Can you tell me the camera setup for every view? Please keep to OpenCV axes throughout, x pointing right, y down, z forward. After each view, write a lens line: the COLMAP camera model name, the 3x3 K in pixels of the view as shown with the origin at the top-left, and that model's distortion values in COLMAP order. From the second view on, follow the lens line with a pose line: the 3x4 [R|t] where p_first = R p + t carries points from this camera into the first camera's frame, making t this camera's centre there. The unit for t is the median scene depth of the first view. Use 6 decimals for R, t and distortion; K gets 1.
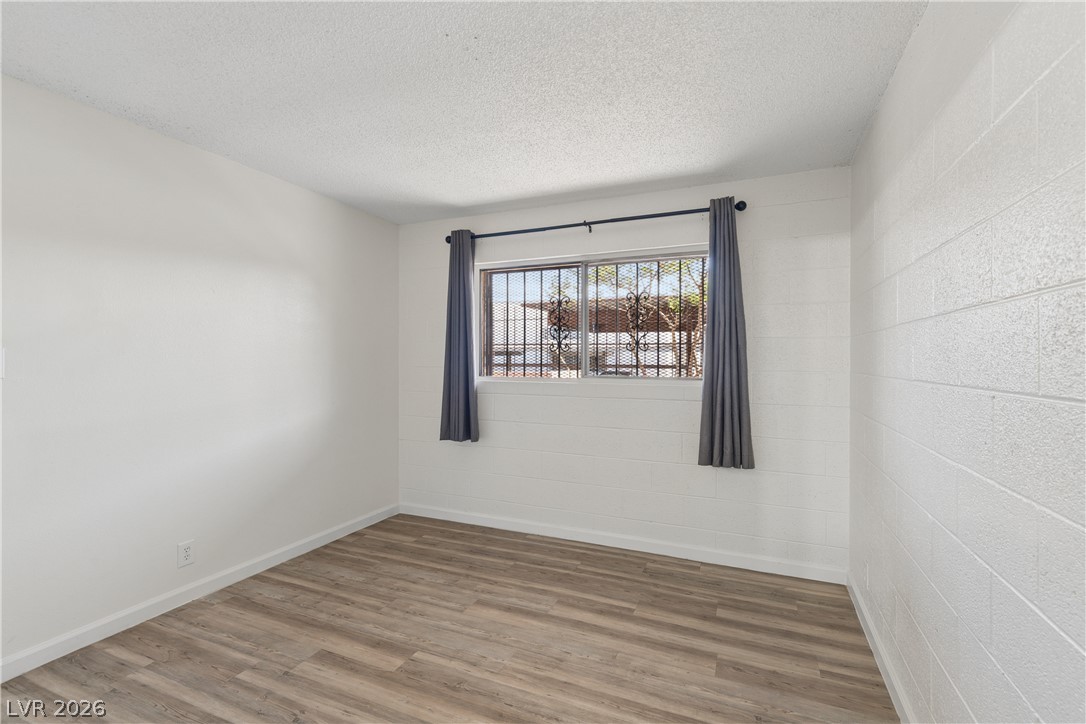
lens RADIAL K [[489.3, 0, 545.4], [0, 489.3, 355.8], [0, 0, 1]] dist [0.003182, -0.000553]
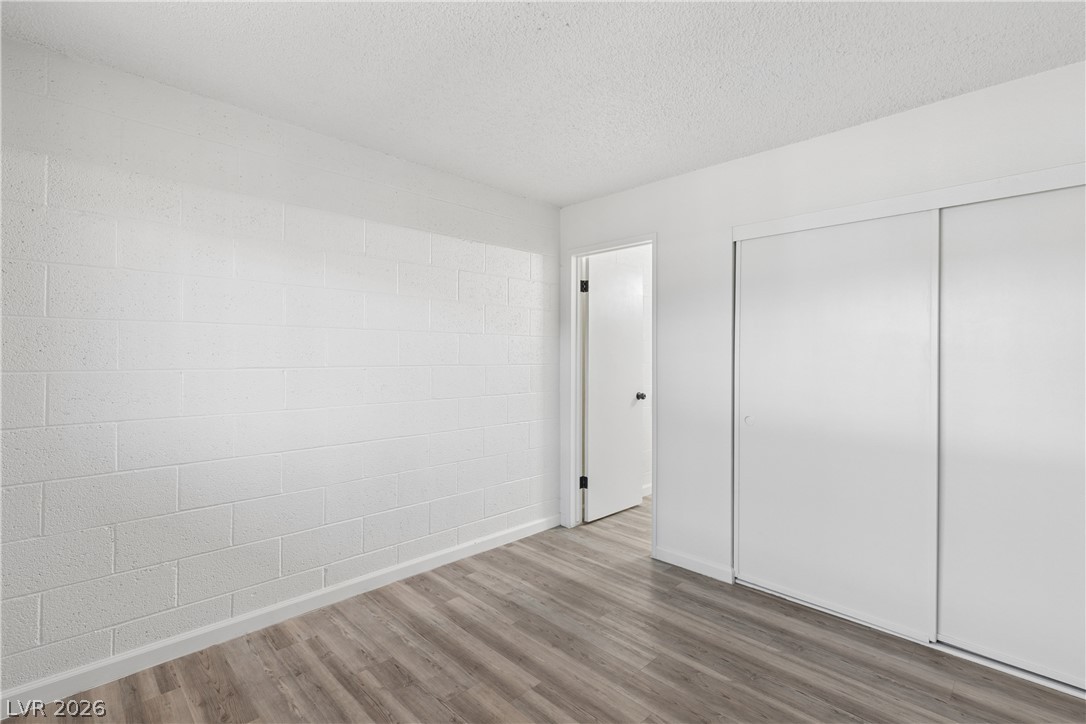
lens RADIAL K [[489.3, 0, 545.4], [0, 489.3, 355.8], [0, 0, 1]] dist [0.003182, -0.000553]
pose [[-0.923832, -0.001489, 0.382796, -0.314062], [-0.004508, 0.999965, -0.006990, 0.012388], [-0.382772, -0.008183, -0.923806, 1.118956]]
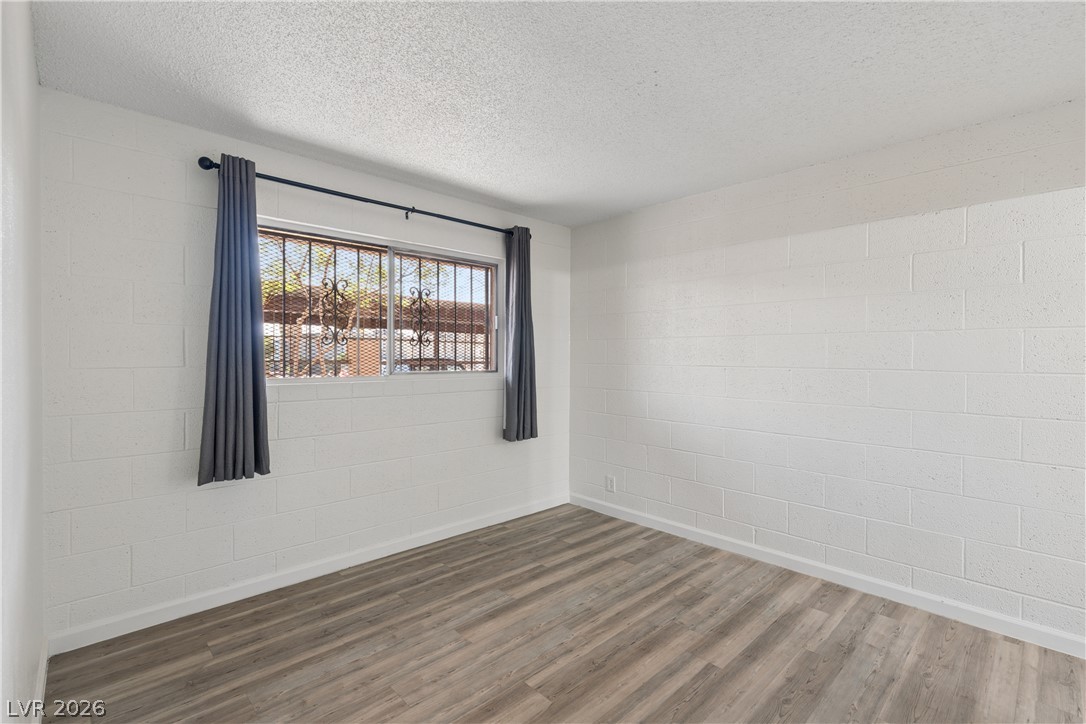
lens RADIAL K [[489.3, 0, 545.4], [0, 489.3, 355.8], [0, 0, 1]] dist [0.003182, -0.000553]
pose [[0.389372, -0.002933, 0.921076, -0.798711], [-0.008406, 0.999942, 0.006738, 0.000553], [-0.921042, -0.010366, 0.389325, 0.466215]]
